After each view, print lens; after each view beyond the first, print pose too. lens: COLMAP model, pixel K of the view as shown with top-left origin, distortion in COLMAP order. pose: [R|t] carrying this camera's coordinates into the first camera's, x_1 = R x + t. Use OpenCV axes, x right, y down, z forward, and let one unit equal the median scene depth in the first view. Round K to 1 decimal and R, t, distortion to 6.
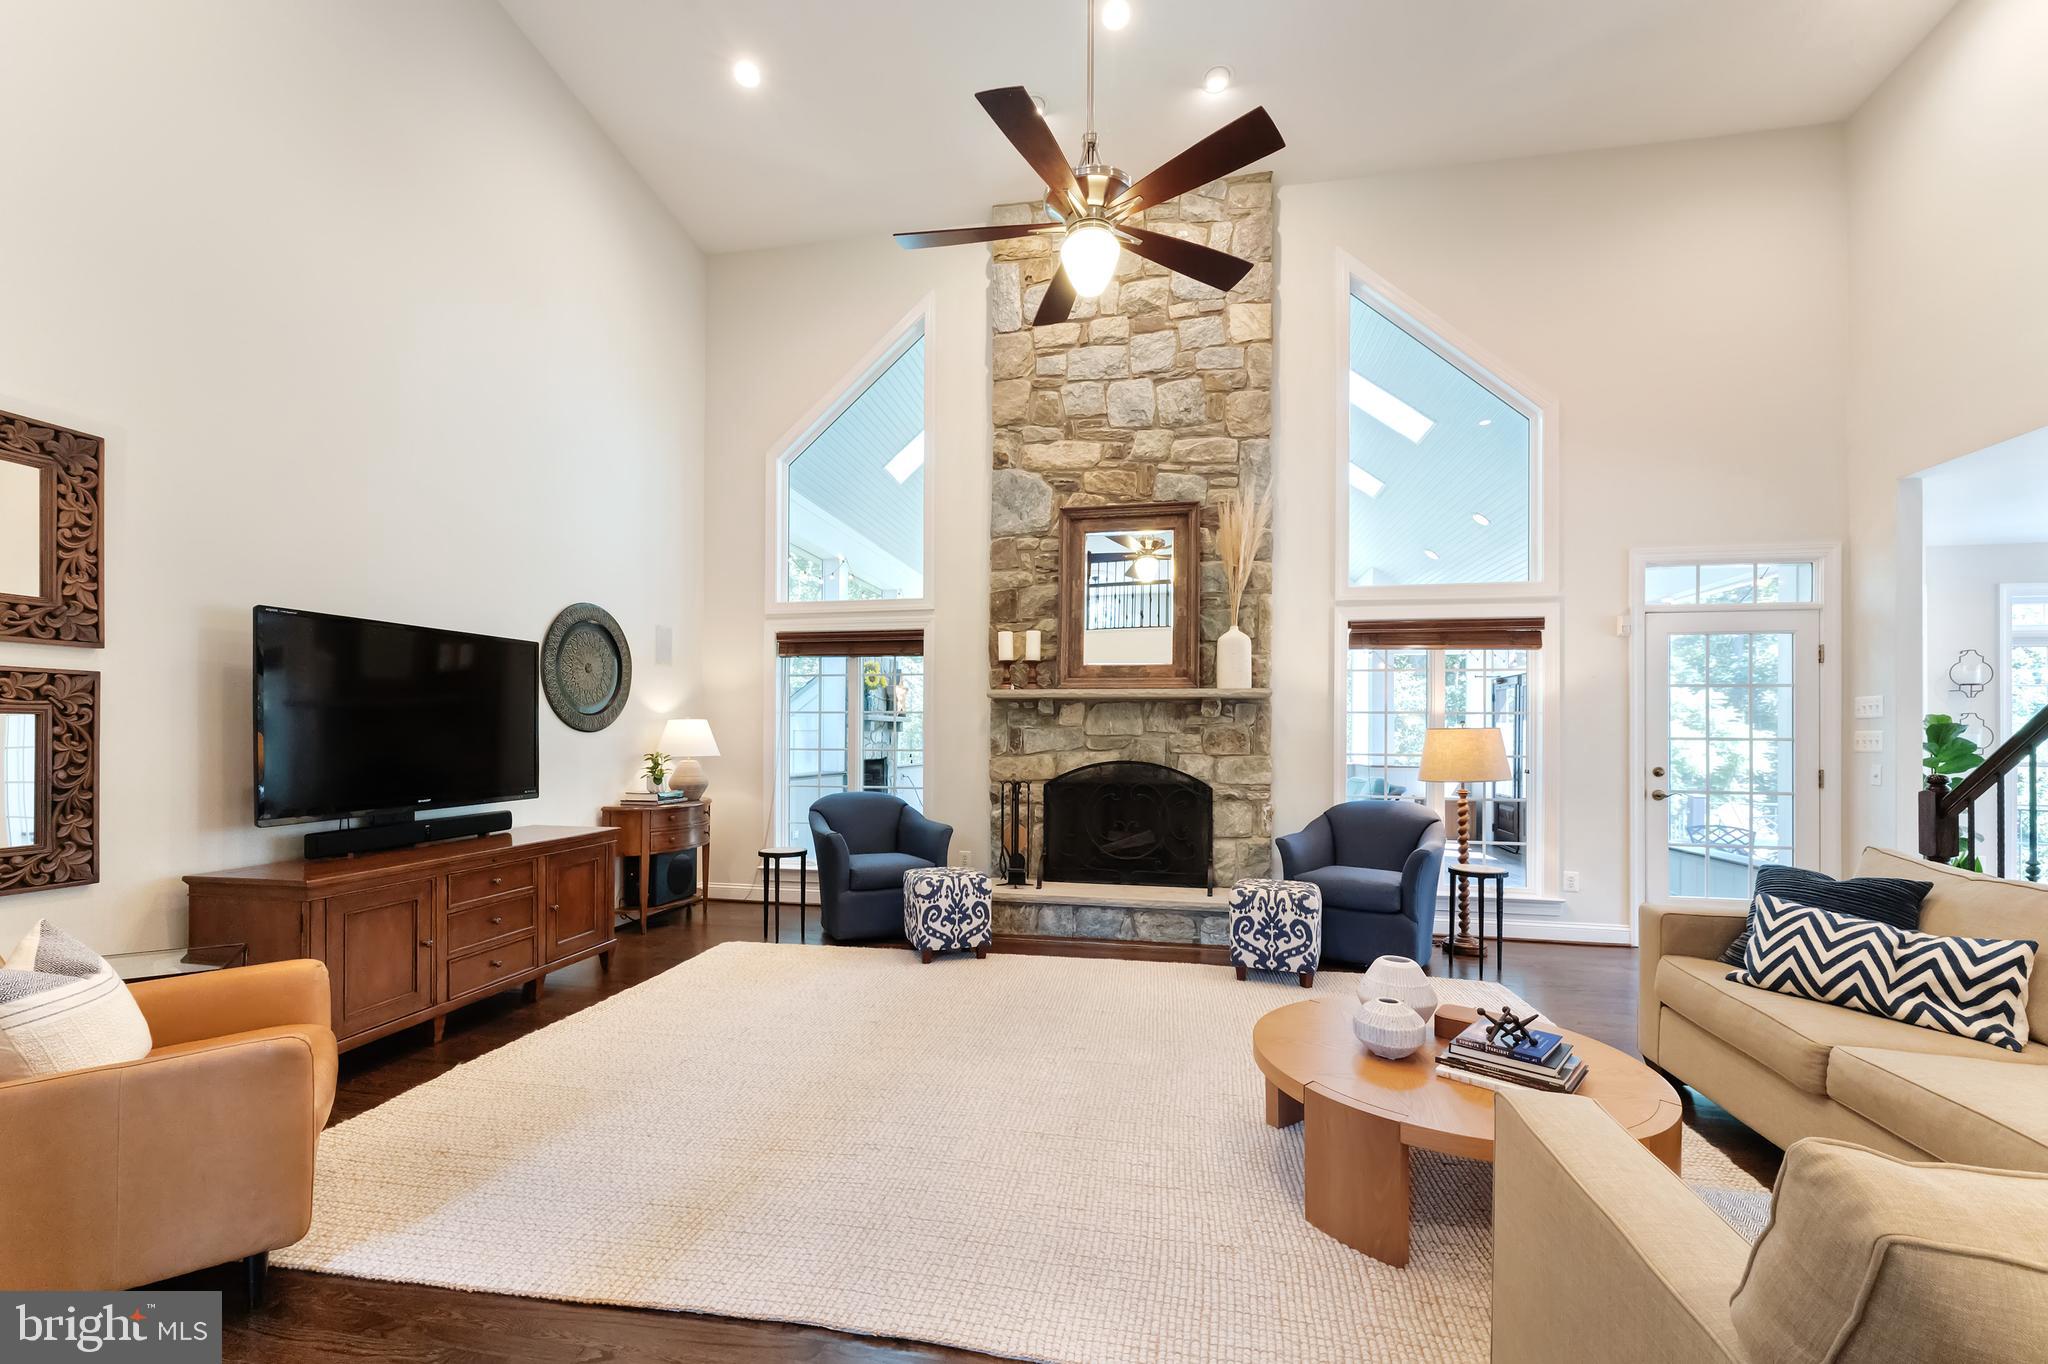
lens RADIAL K [[845.2, 0, 1025.3], [0, 845.2, 730.2], [0, 0, 1]] dist [-0.001045, 0.000027]
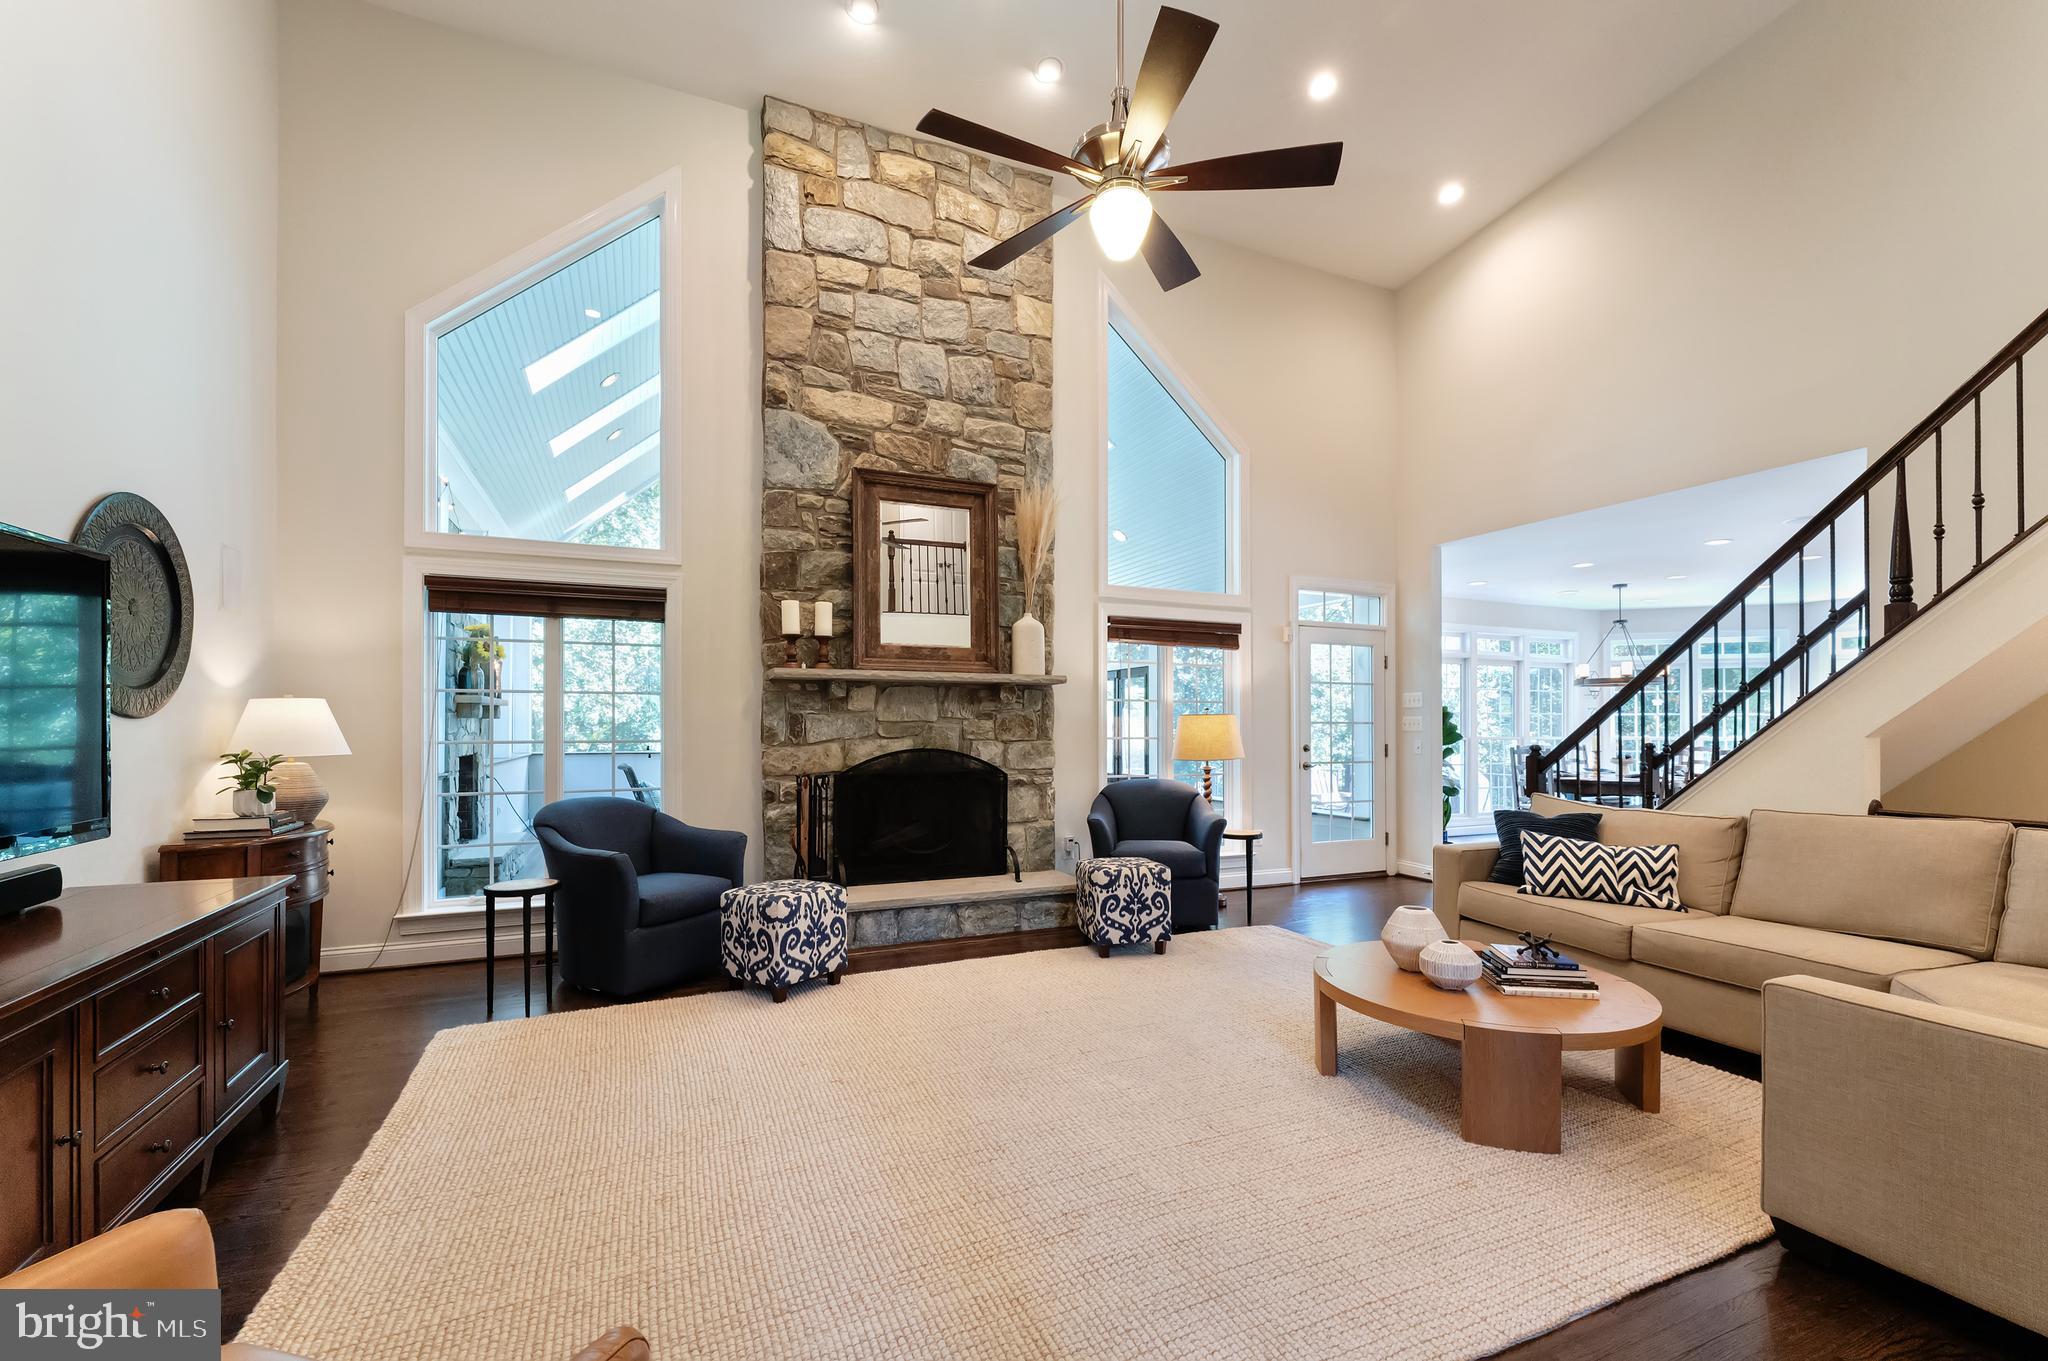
lens RADIAL K [[850.7, 0, 1024.7], [0, 850.7, 718.1], [0, 0, 1]] dist [-0.000082, 0.000050]
pose [[0.816510, -0.000632, 0.577331, -0.338148], [0.000358, 1.000000, 0.000589, 0.001905], [-0.577331, -0.000274, 0.816510, 0.166043]]
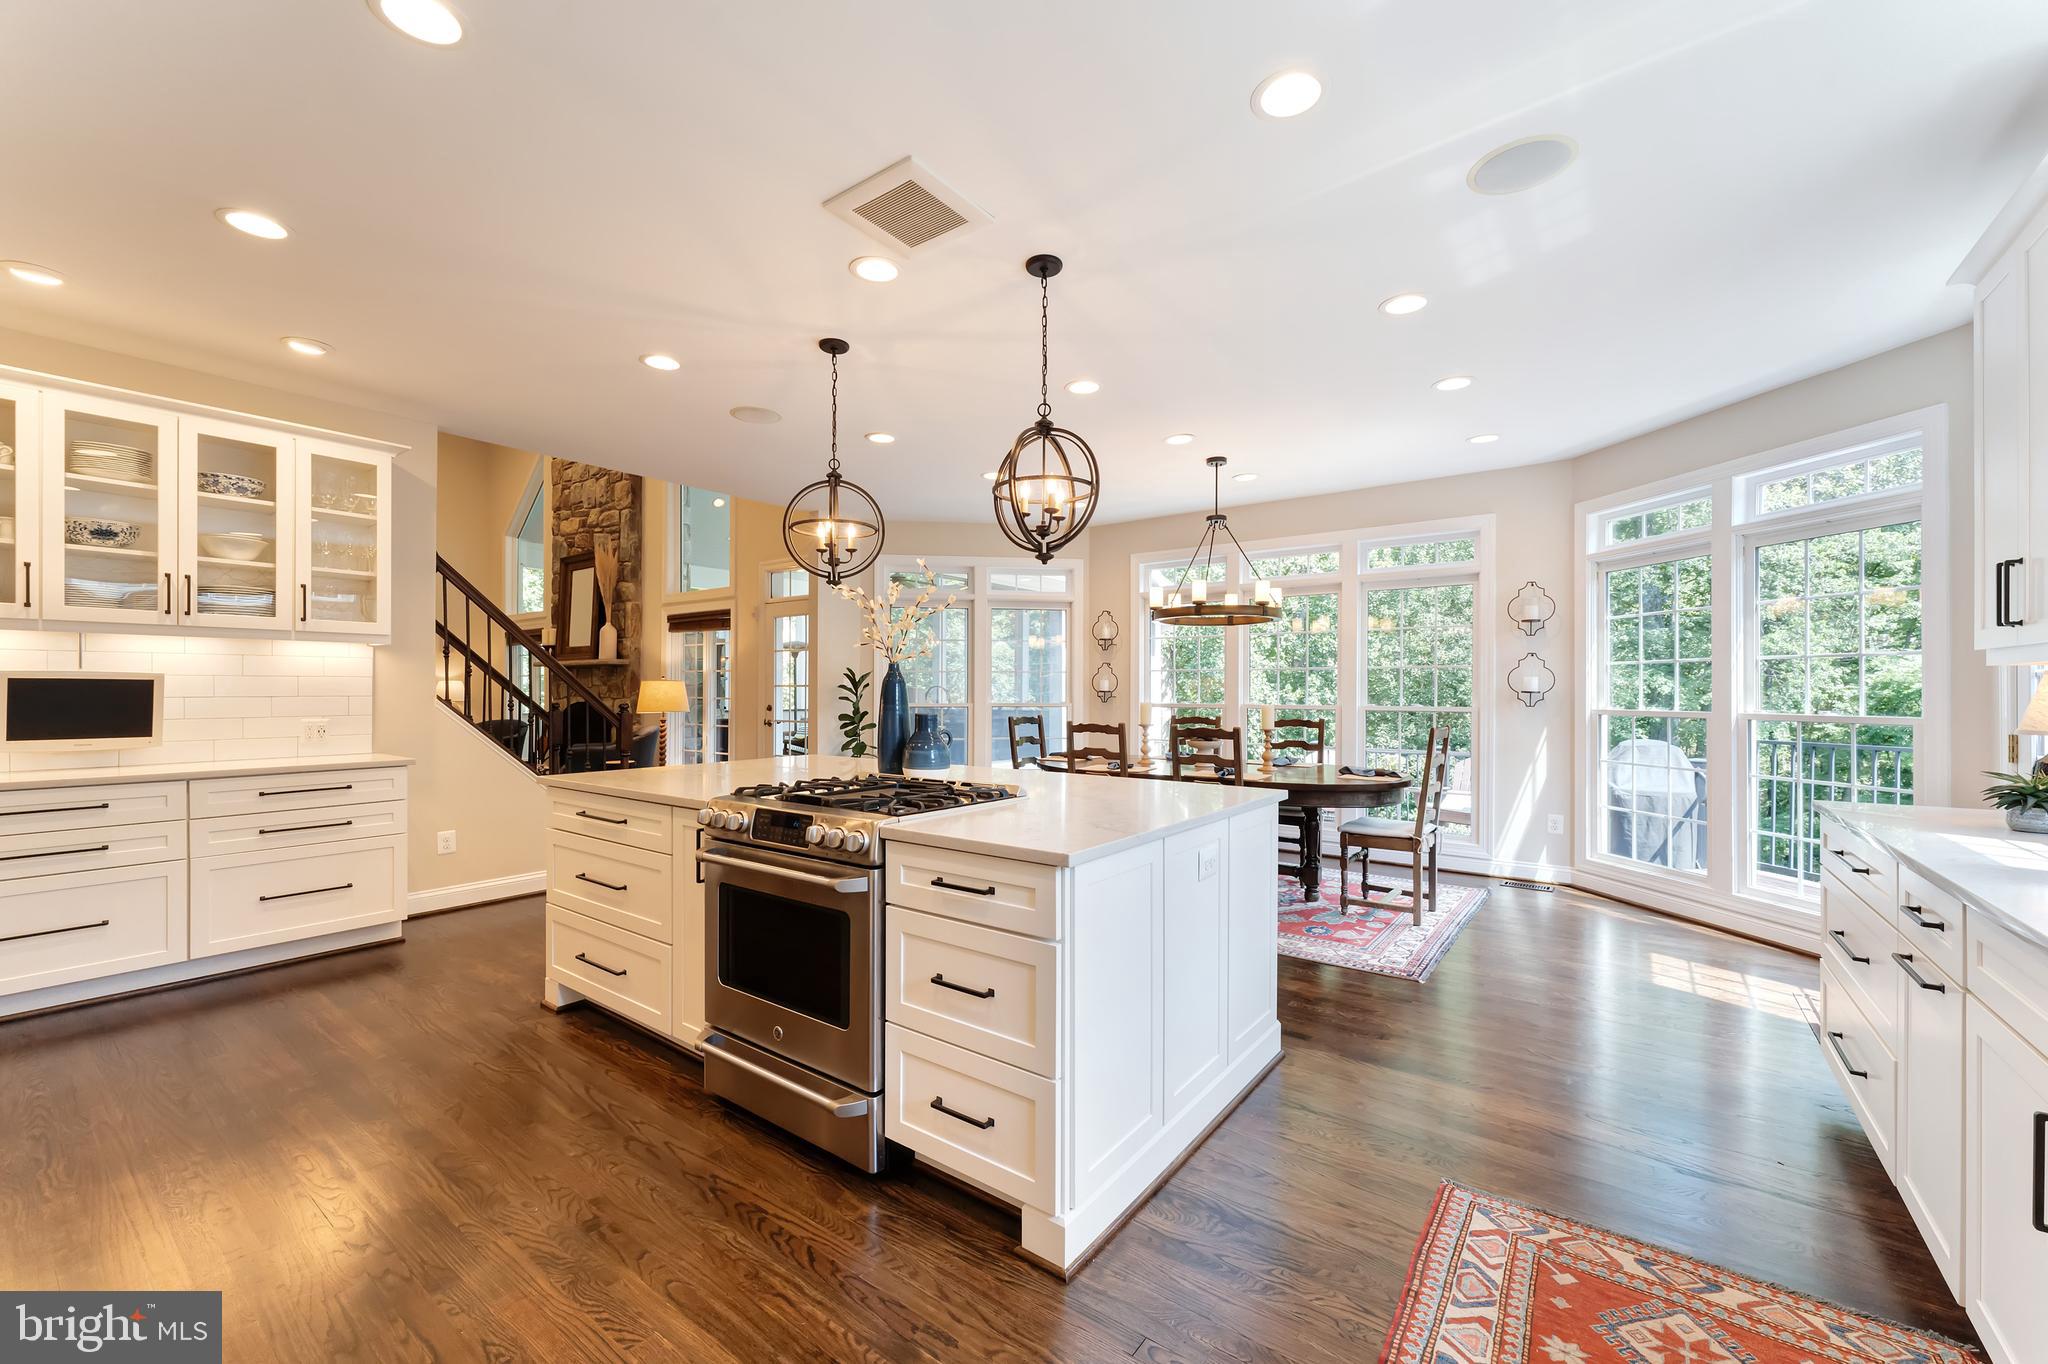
lens RADIAL K [[819.7, 0, 1024.0], [0, 819.7, 682.0], [0, 0, 1]] dist [0.000065, 0.000010]
pose [[0.902239, -0.010638, -0.431105, 1.679726], [0.008661, 0.999941, -0.006549, 0.015406], [0.431150, 0.002175, 0.902278, -0.125960]]
